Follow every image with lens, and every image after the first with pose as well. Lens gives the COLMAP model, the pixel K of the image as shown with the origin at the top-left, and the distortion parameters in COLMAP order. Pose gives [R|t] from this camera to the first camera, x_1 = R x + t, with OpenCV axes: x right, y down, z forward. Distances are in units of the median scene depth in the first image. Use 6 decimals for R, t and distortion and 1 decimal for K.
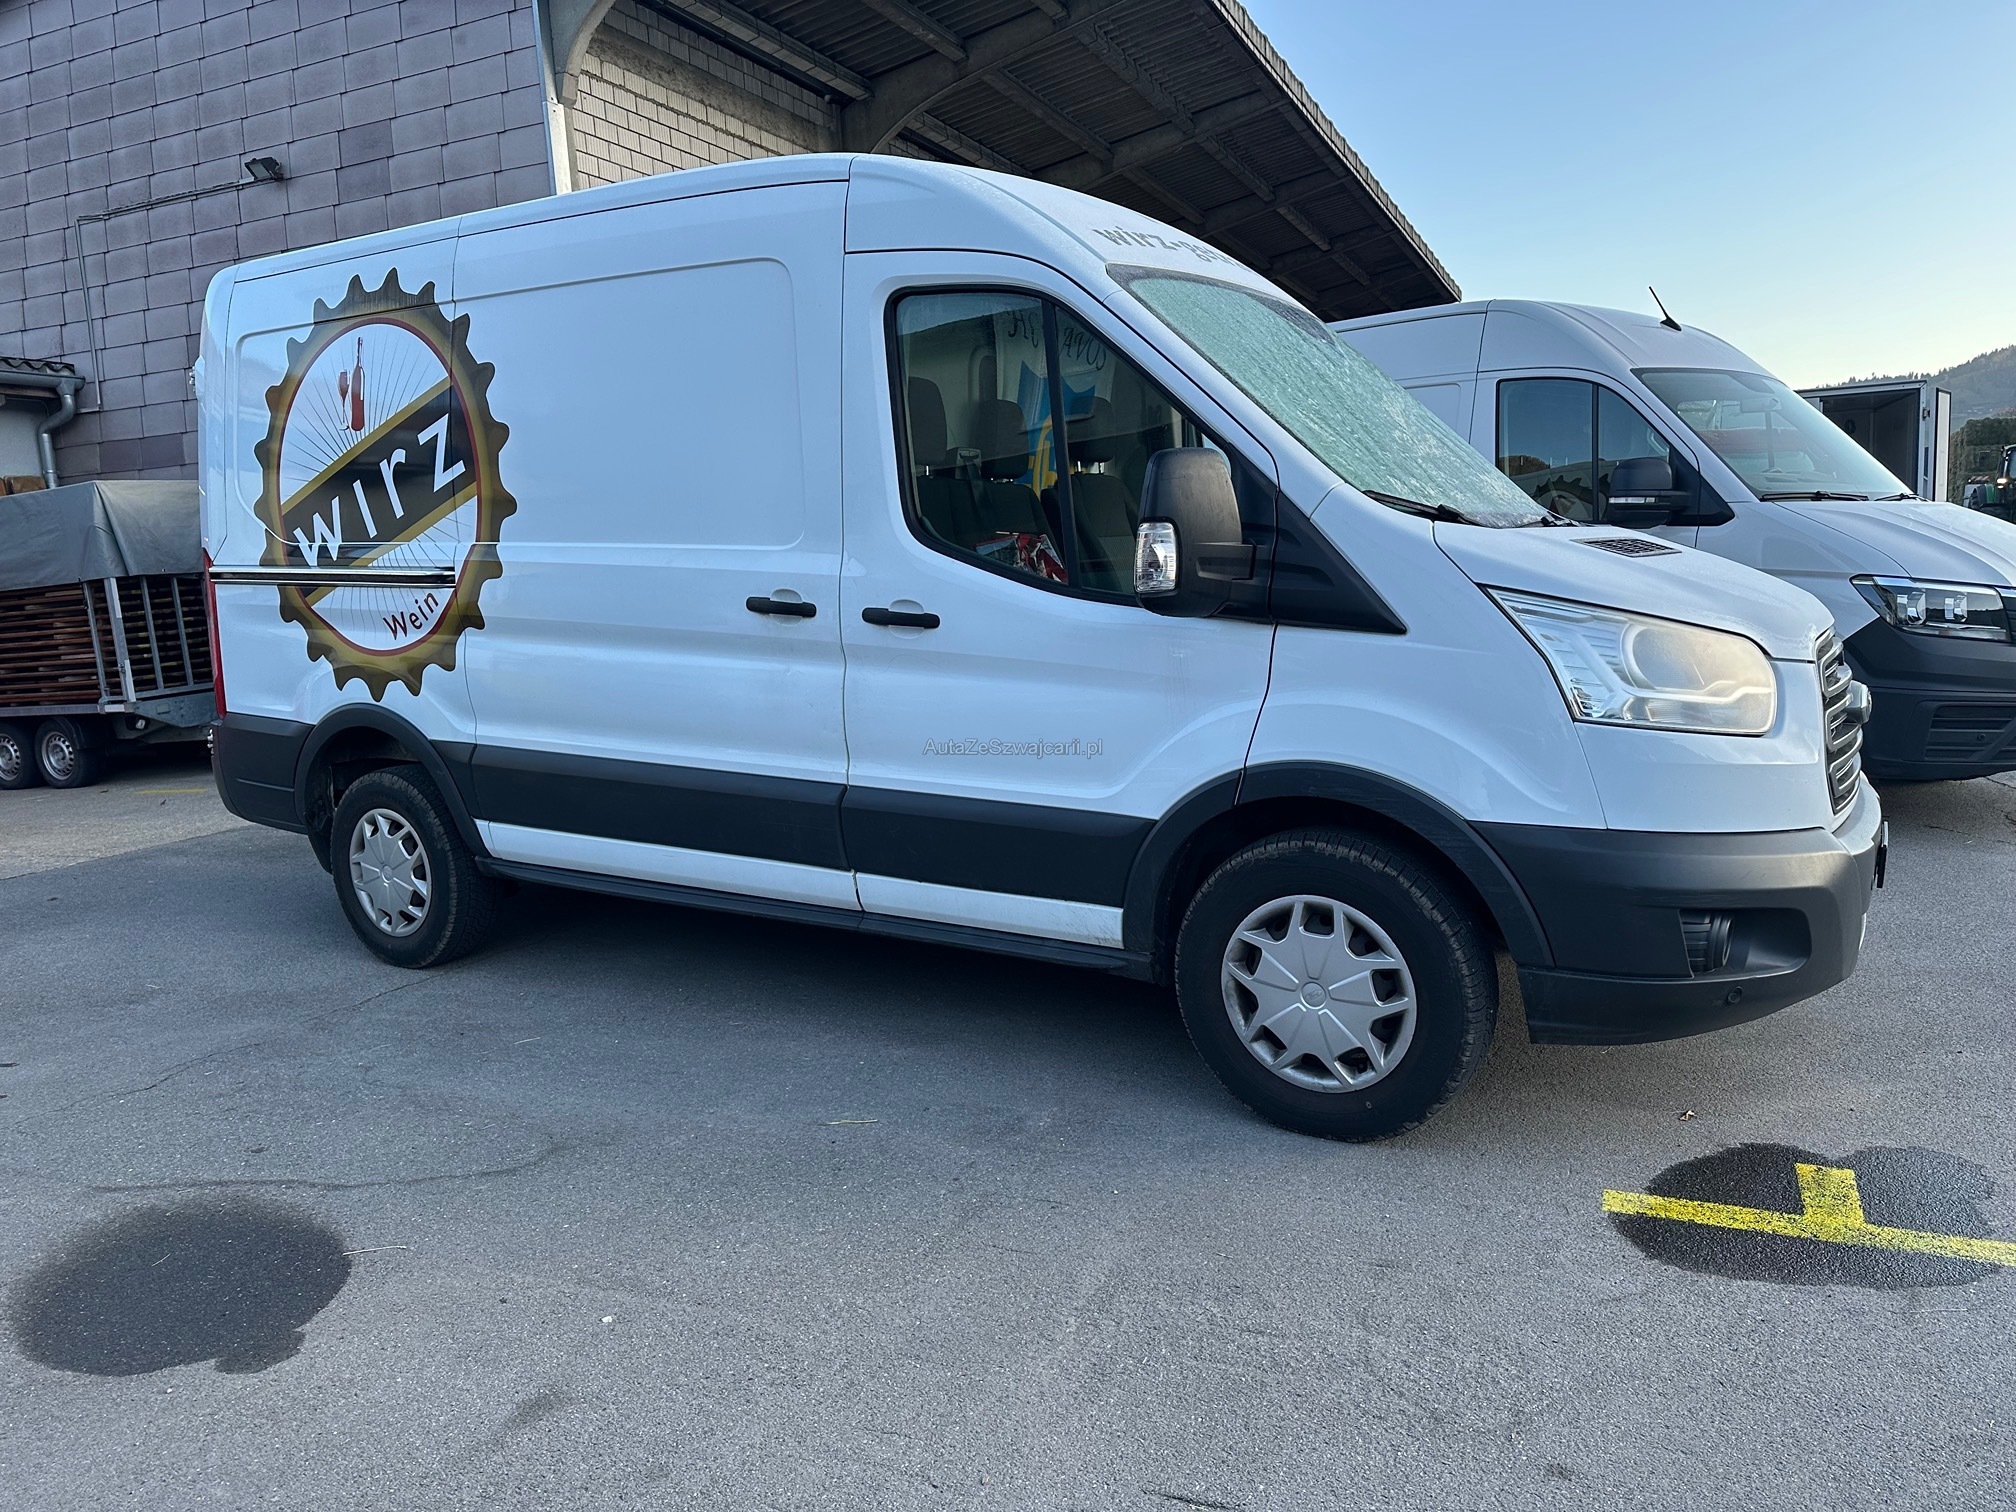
lens RADIAL K [[1406.5, 0, 1004.2], [0, 1406.5, 761.9], [0, 0, 1]] dist [0.068969, -0.103700]
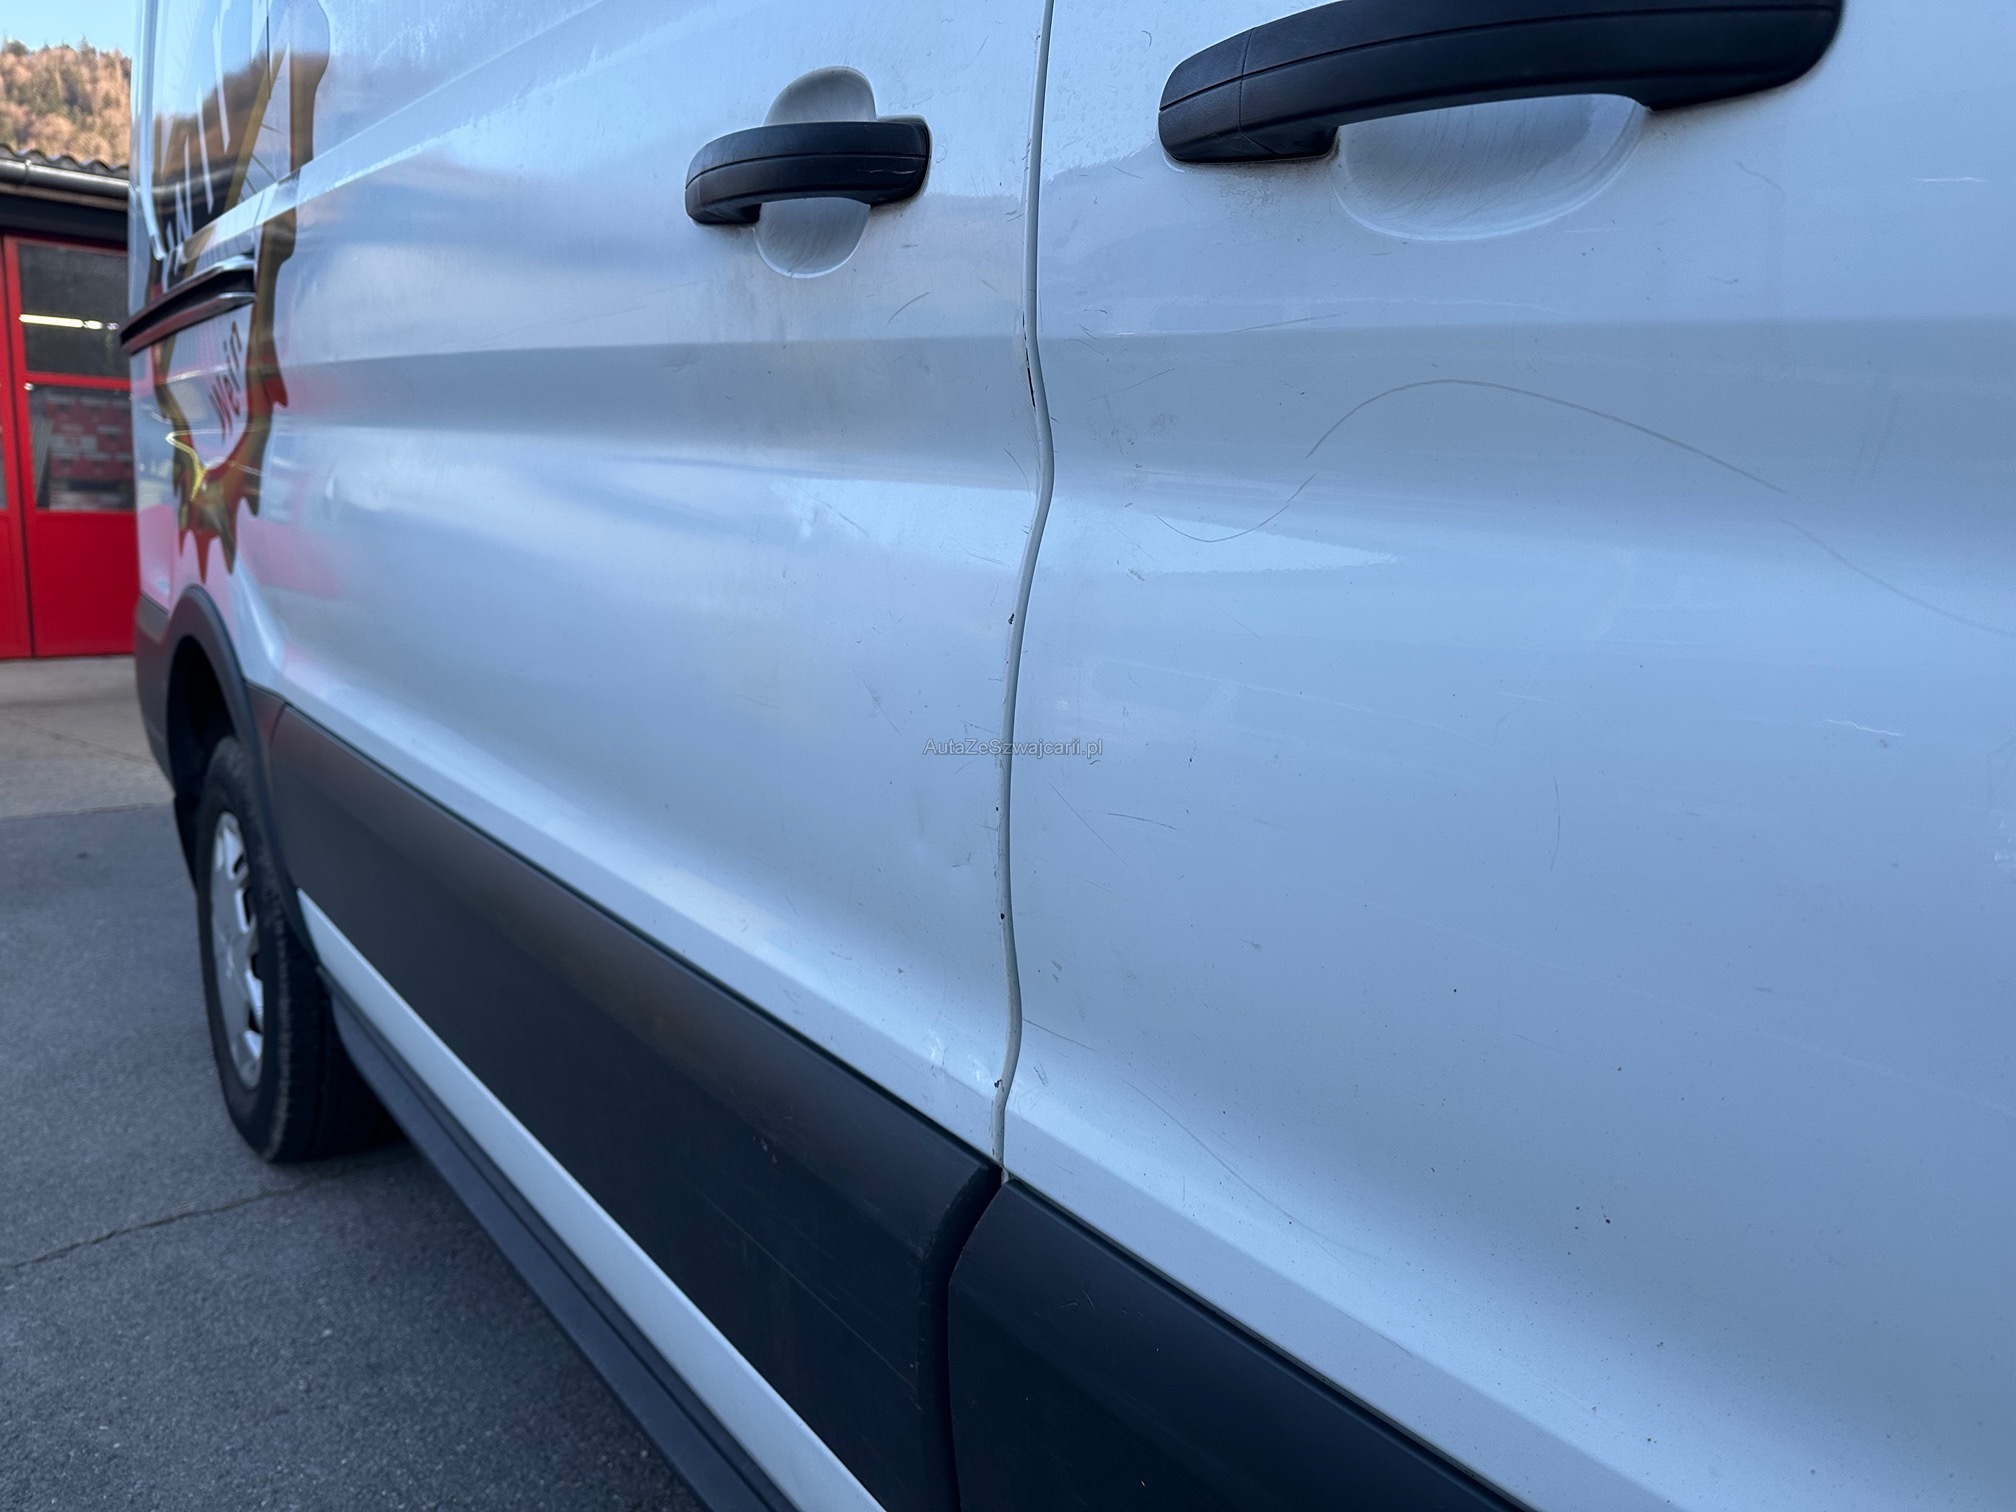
lens RADIAL K [[1406.5, 0, 1004.2], [0, 1406.5, 761.9], [0, 0, 1]] dist [0.068969, -0.103700]
pose [[0.937296, 0.121525, -0.326663, -0.050381], [-0.115528, 0.992586, 0.037775, -0.035218], [0.328832, 0.002332, 0.944386, 0.706645]]
